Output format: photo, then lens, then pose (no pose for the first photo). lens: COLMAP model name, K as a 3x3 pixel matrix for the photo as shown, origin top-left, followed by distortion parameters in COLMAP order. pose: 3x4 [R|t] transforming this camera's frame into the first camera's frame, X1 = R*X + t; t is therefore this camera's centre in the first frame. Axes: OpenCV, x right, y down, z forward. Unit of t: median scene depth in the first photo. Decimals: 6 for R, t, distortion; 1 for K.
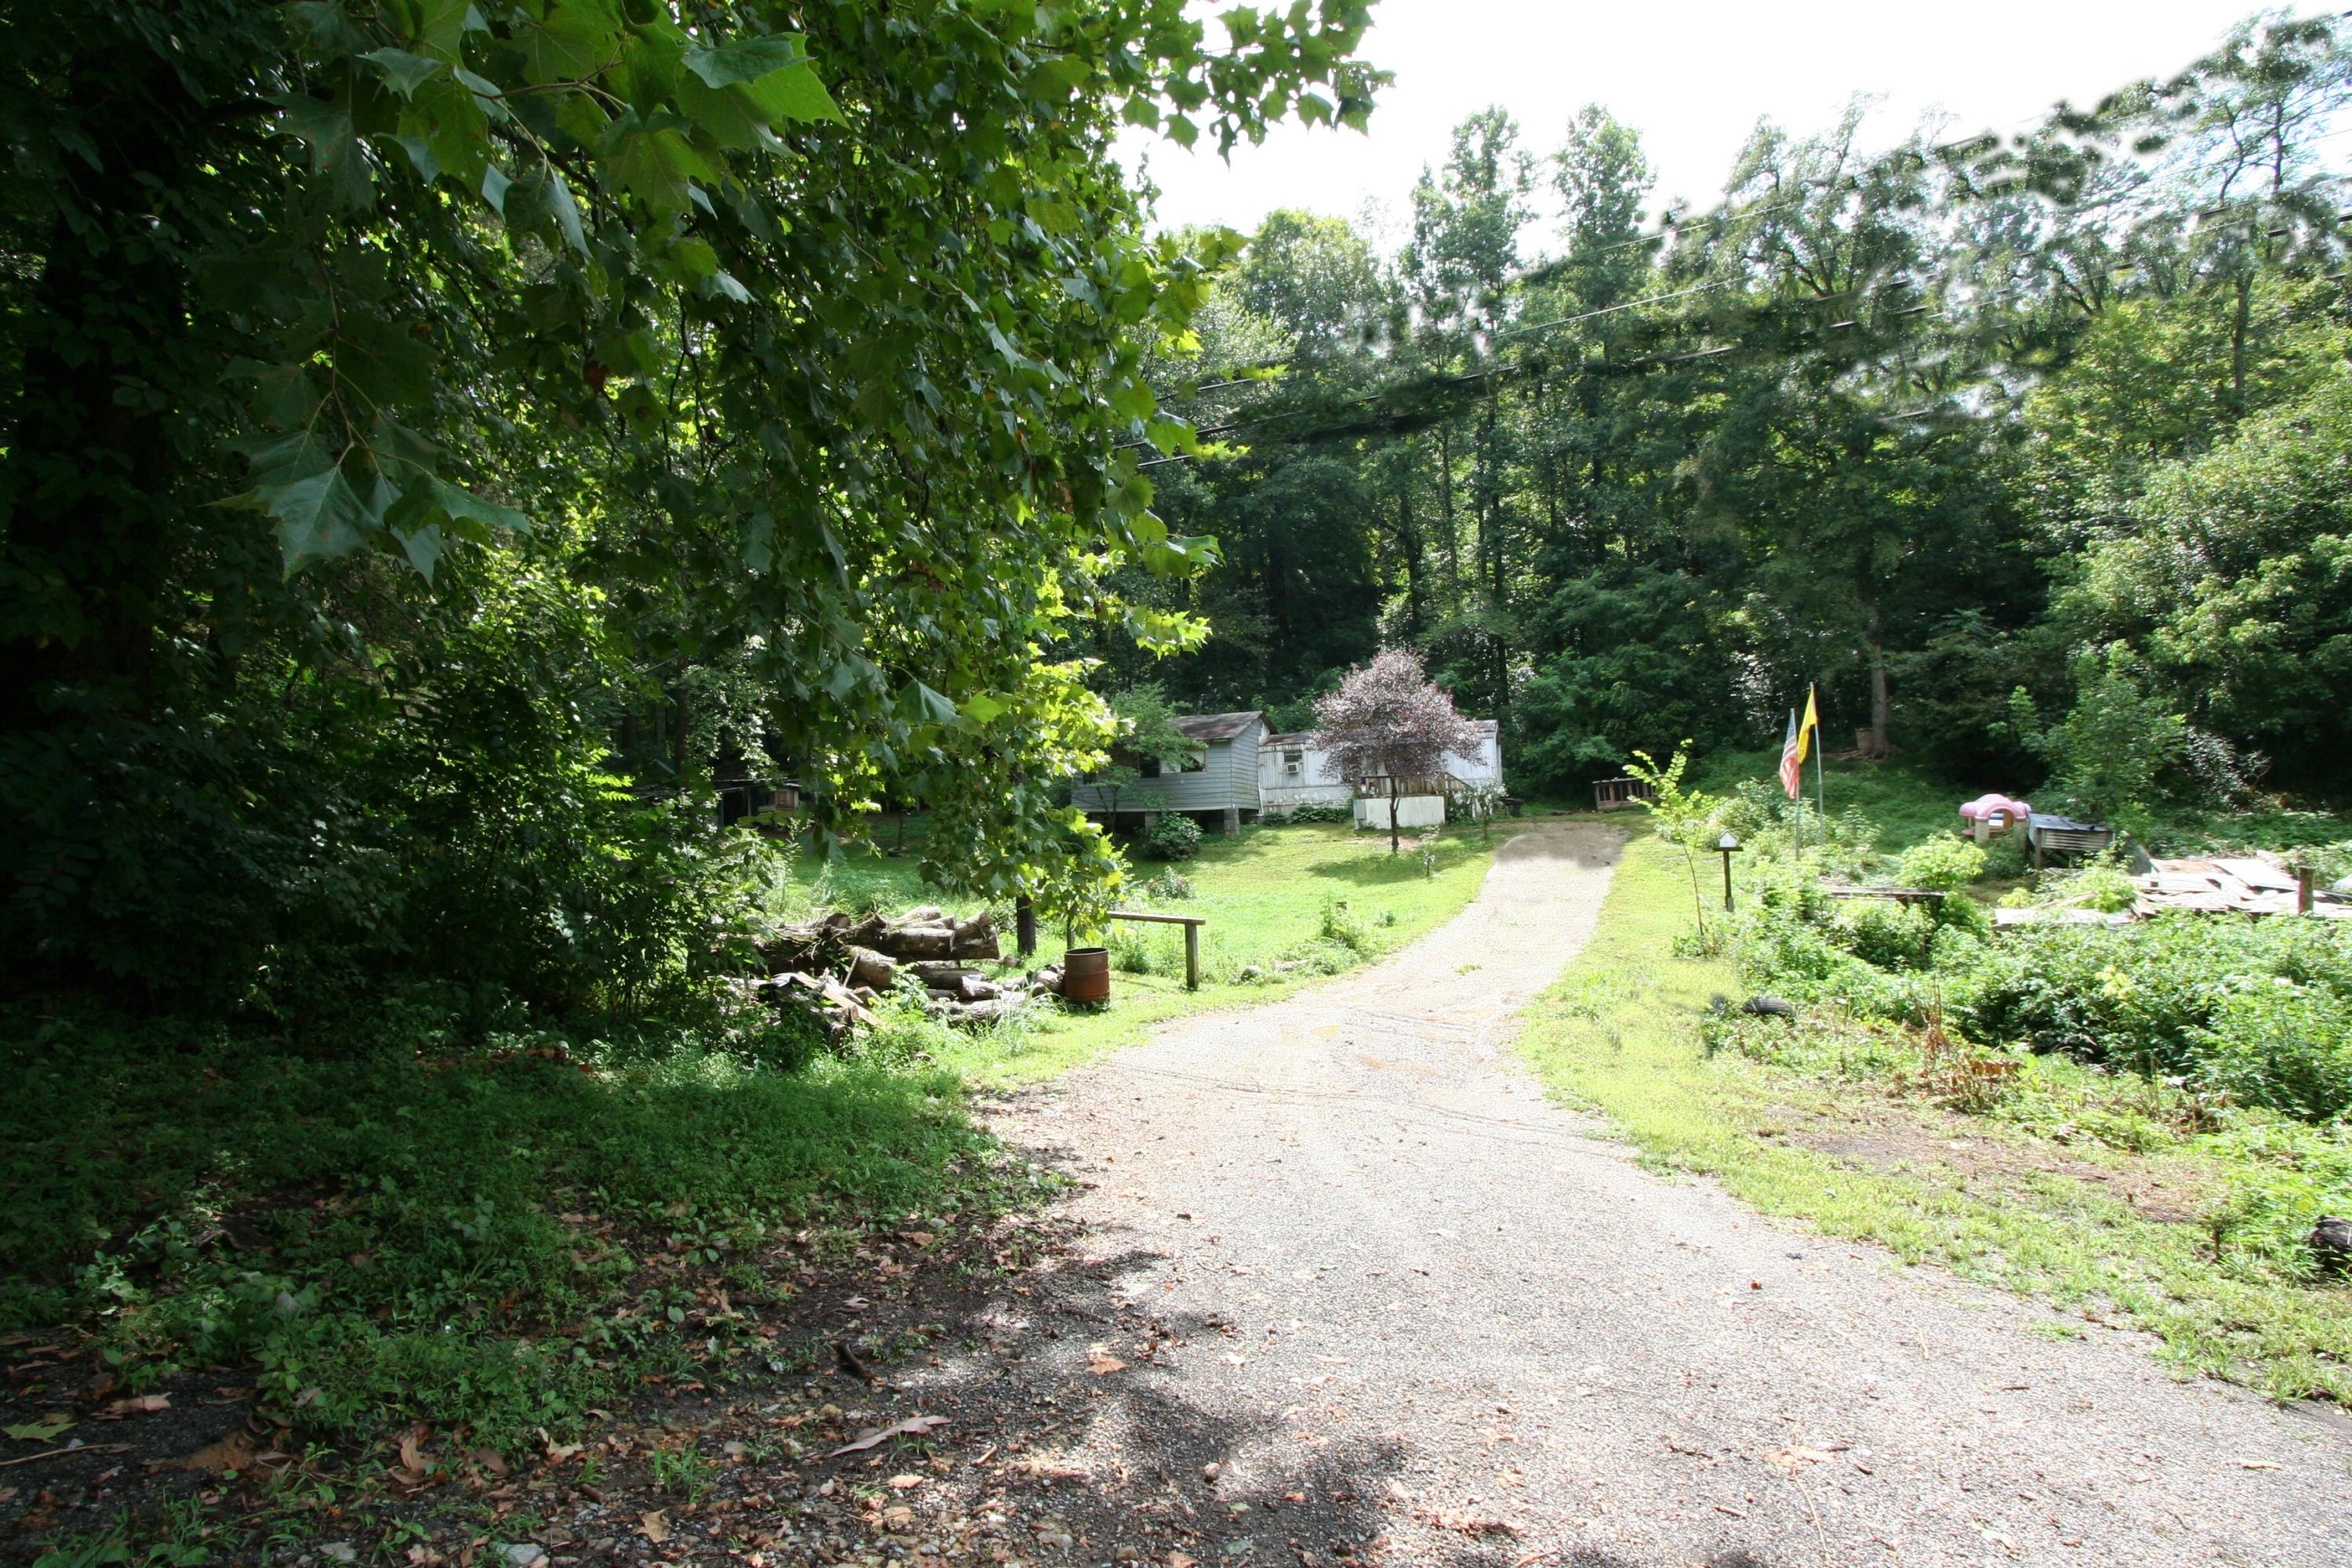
lens RADIAL K [[1091.5, 0, 1161.0], [0, 1091.5, 797.9], [0, 0, 1]] dist [-0.017064, 0.003577]
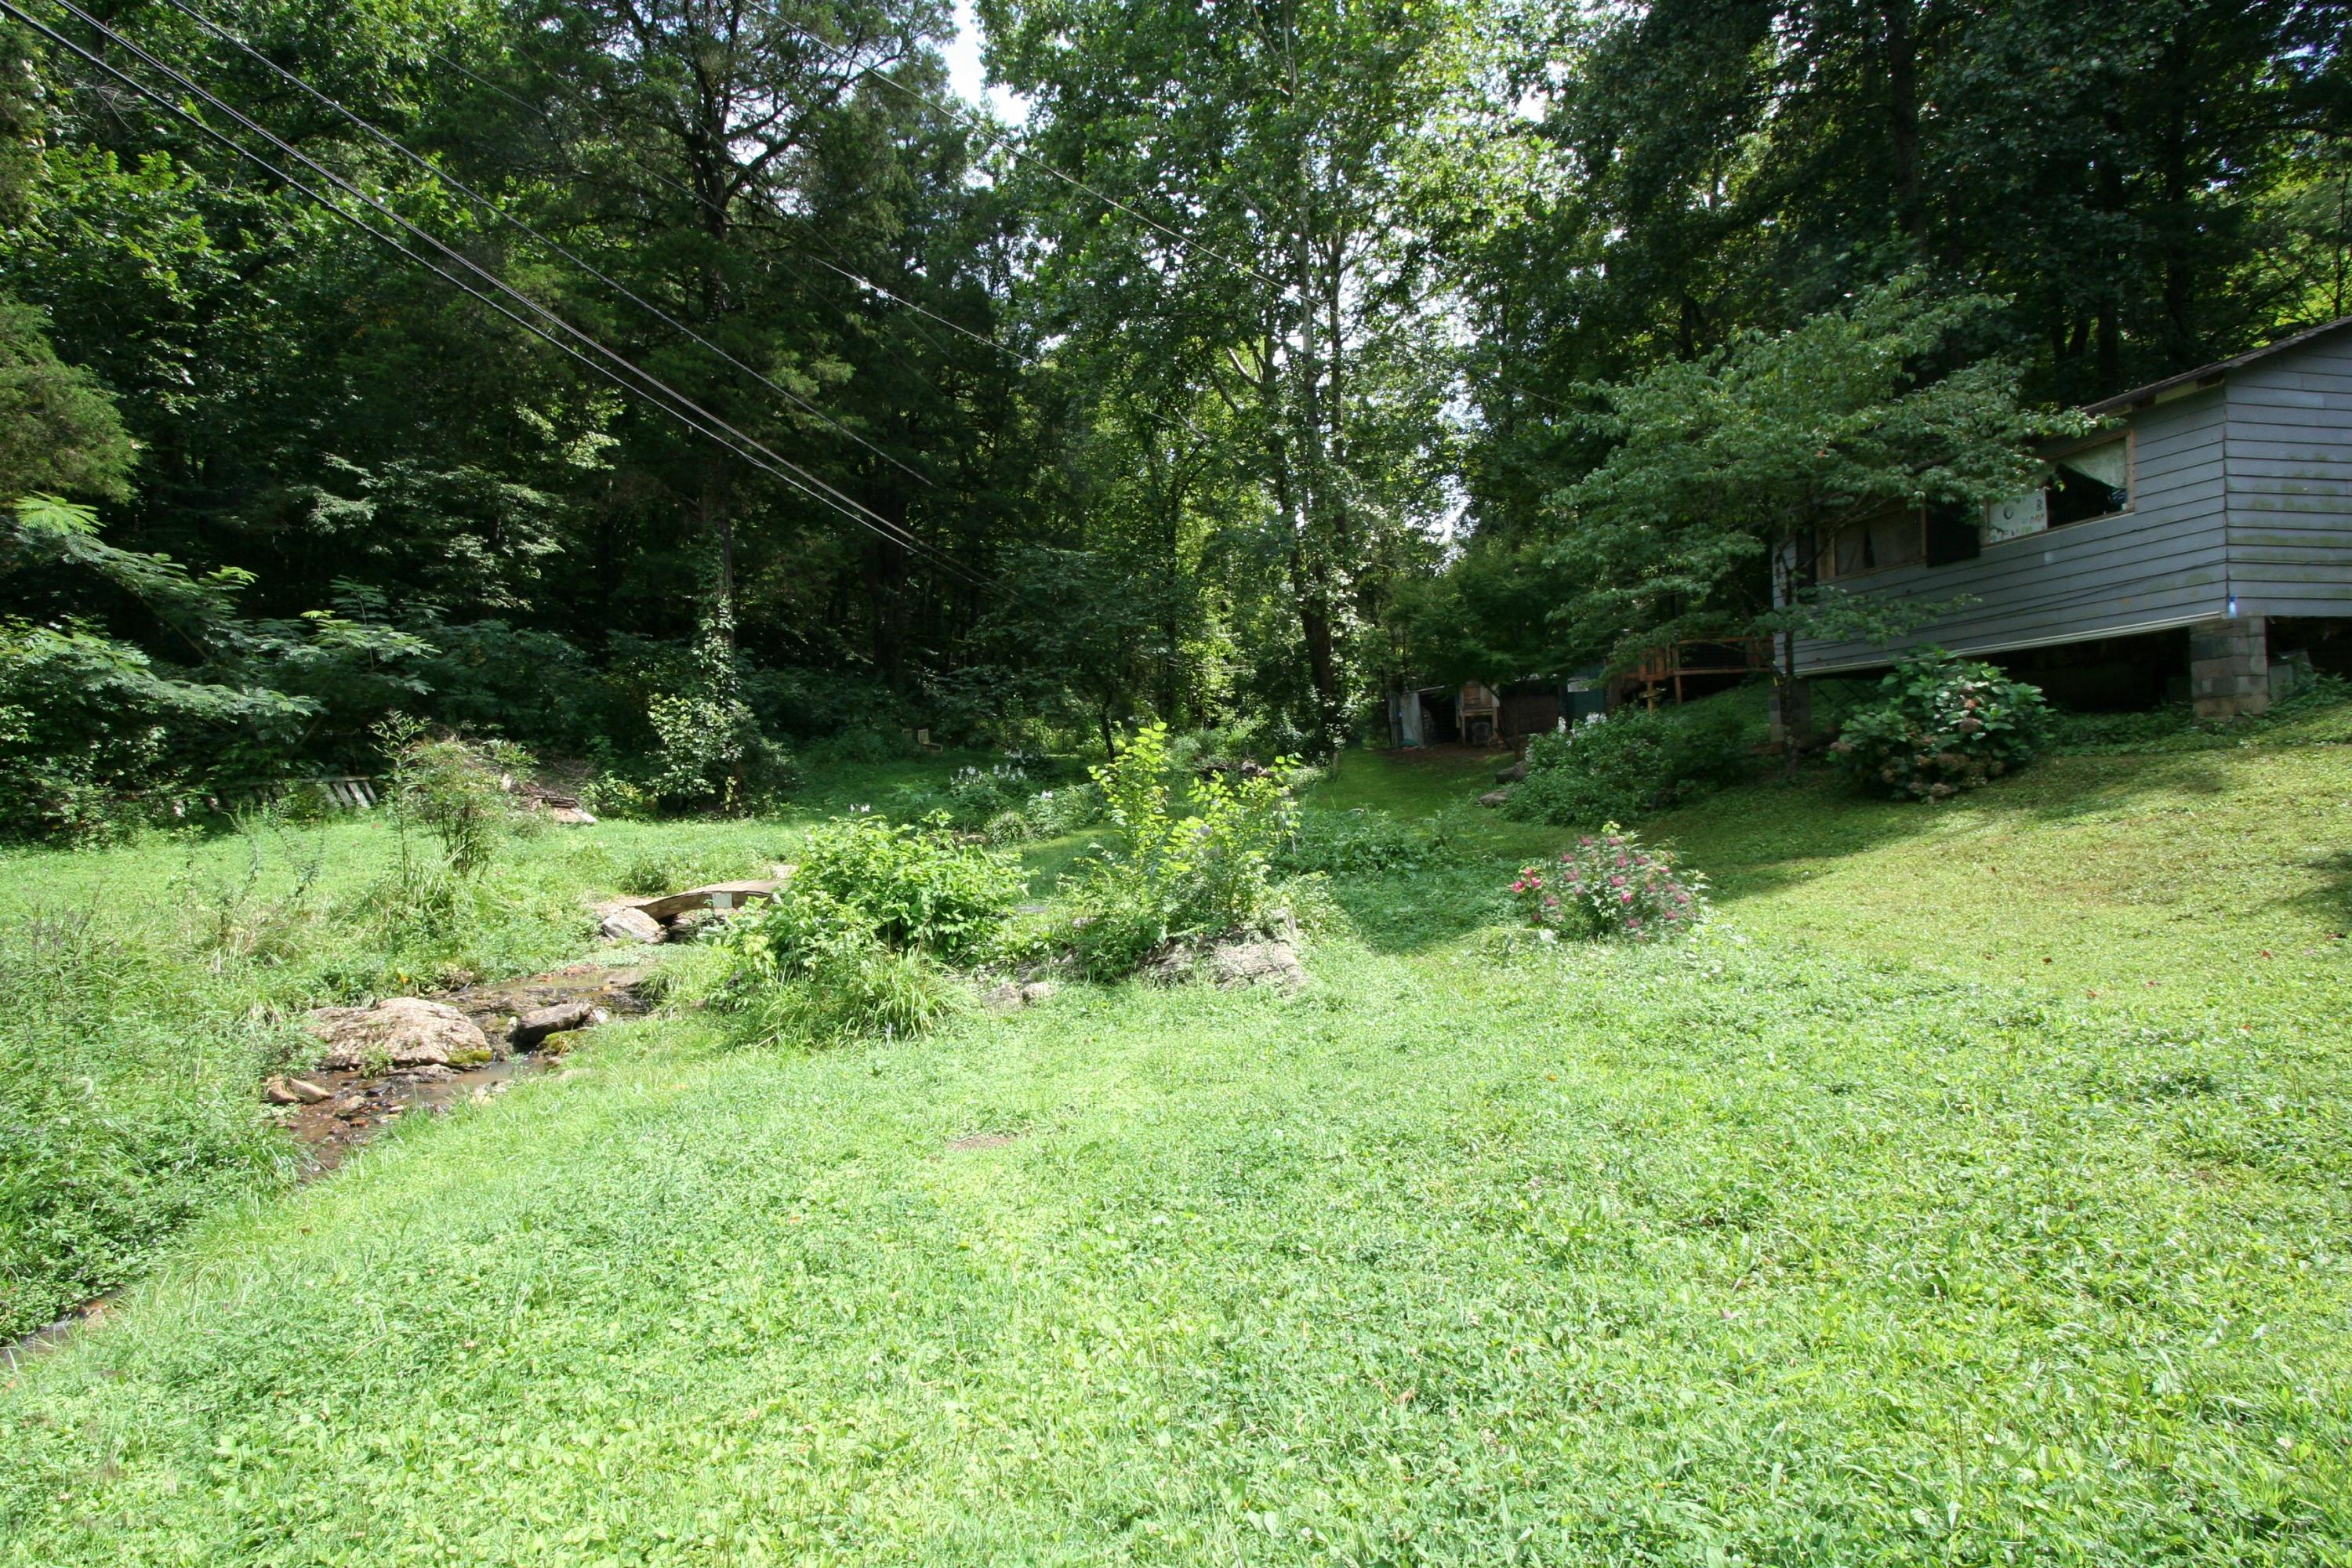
lens RADIAL K [[1091.5, 0, 1155.6], [0, 1091.5, 796.9], [0, 0, 1]] dist [-0.017064, 0.003577]
pose [[0.511693, 0.013484, -0.859062, 0.316198], [0.049929, 0.997720, 0.045400, 0.056204], [0.857716, -0.066123, 0.509853, 1.181500]]
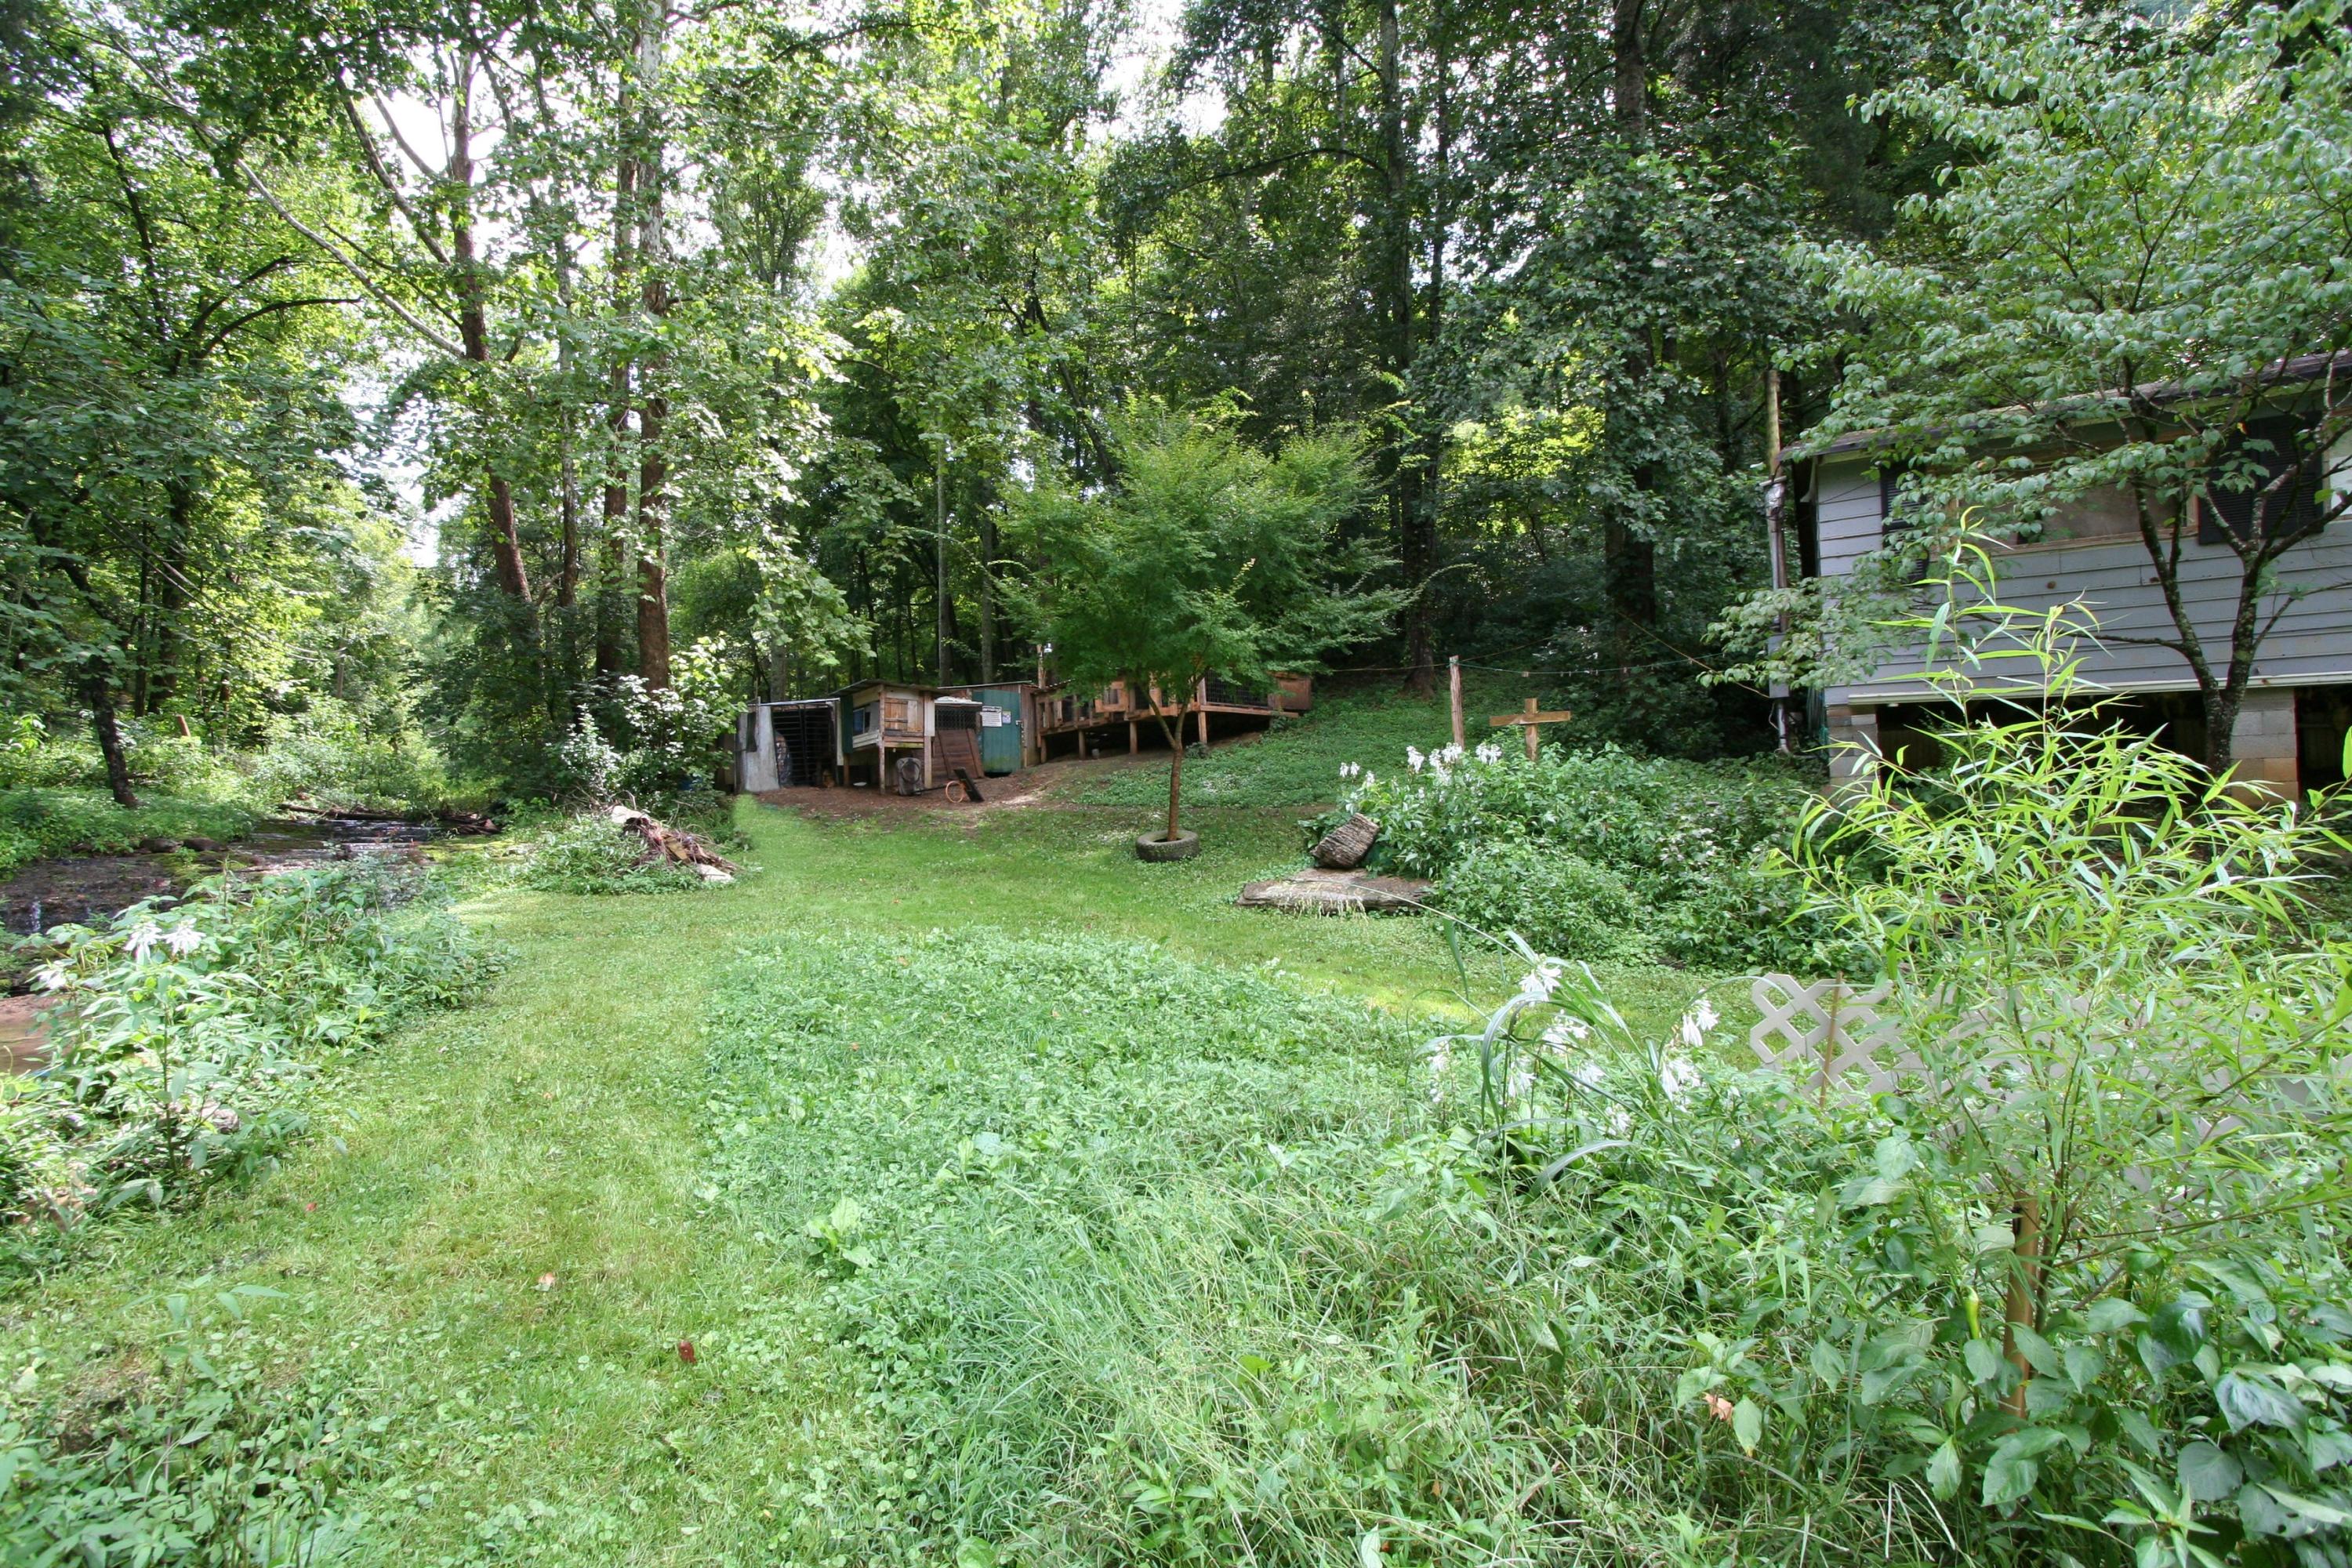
lens RADIAL K [[1091.5, 0, 1160.8], [0, 1091.5, 792.9], [0, 0, 1]] dist [-0.017064, 0.003577]
pose [[0.976422, 0.006005, -0.215786, -0.369923], [-0.003825, 0.999937, 0.010517, 0.065033], [0.215836, -0.009443, 0.976384, 1.451614]]
